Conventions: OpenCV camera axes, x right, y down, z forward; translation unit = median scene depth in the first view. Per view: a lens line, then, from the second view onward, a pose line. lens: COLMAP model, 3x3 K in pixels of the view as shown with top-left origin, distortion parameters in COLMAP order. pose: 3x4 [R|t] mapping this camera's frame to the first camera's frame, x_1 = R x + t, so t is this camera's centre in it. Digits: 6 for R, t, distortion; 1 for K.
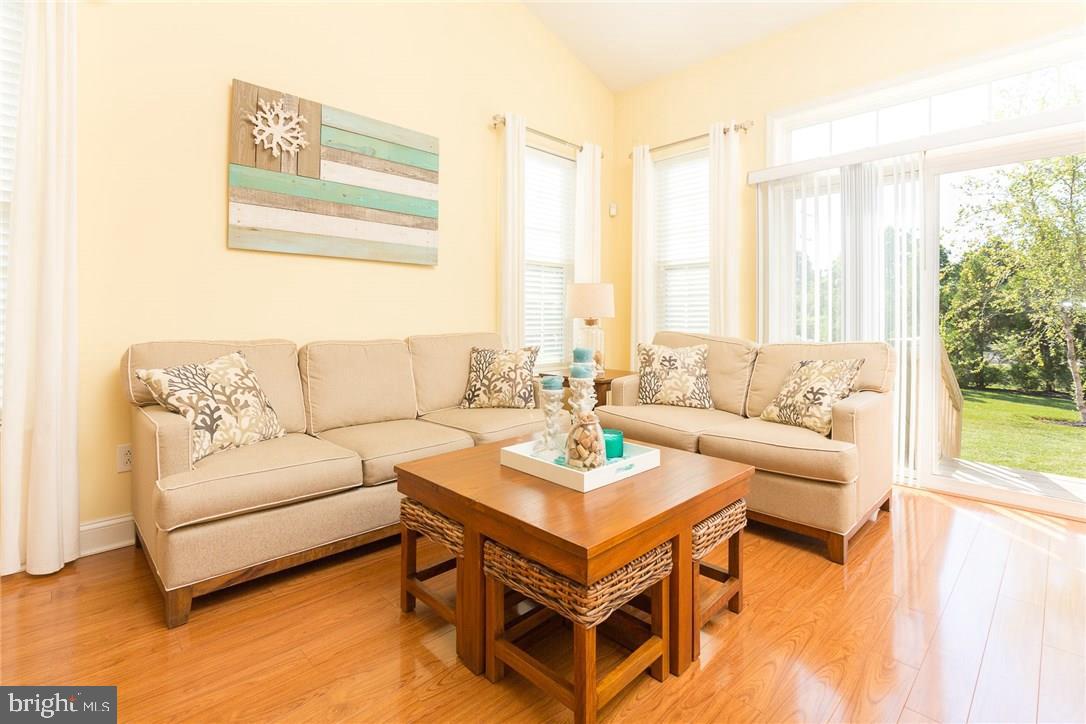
lens RADIAL K [[500.1, 0, 532.4], [0, 500.1, 323.6], [0, 0, 1]] dist [-0.000792, 0.000832]
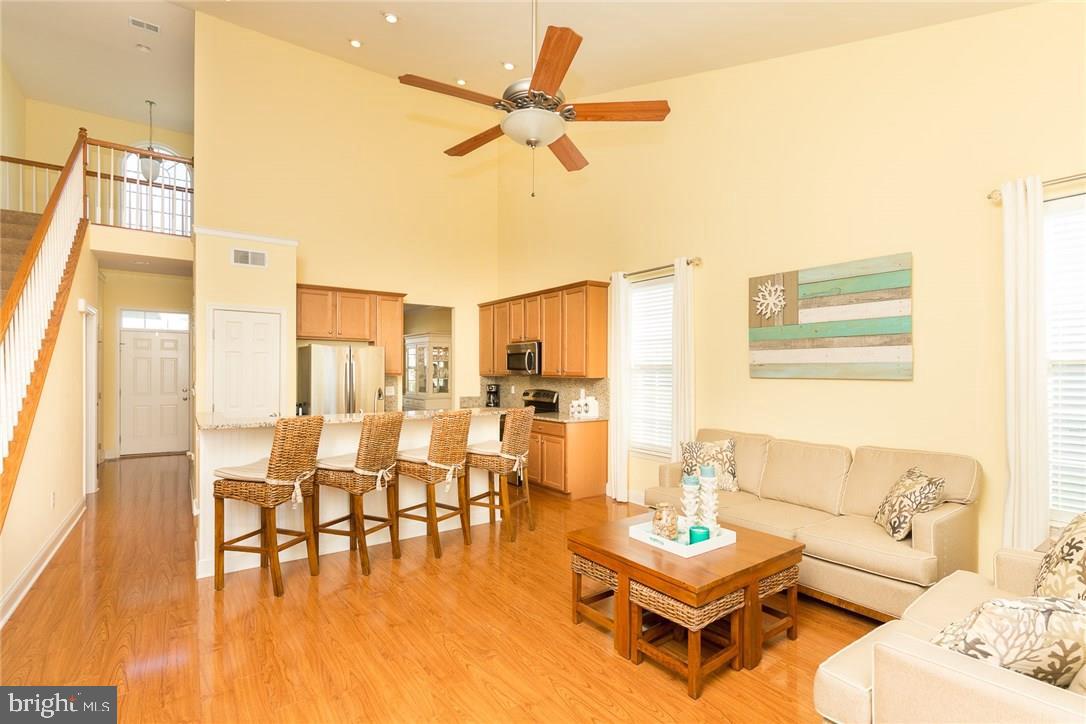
lens RADIAL K [[500.1, 0, 555.4], [0, 500.1, 388.4], [0, 0, 1]] dist [-0.000792, 0.000832]
pose [[-0.122246, 0.026785, -0.992138, 0.995199], [-0.013249, 0.999503, 0.028616, -0.132500], [0.992411, 0.016643, -0.121831, 0.473629]]
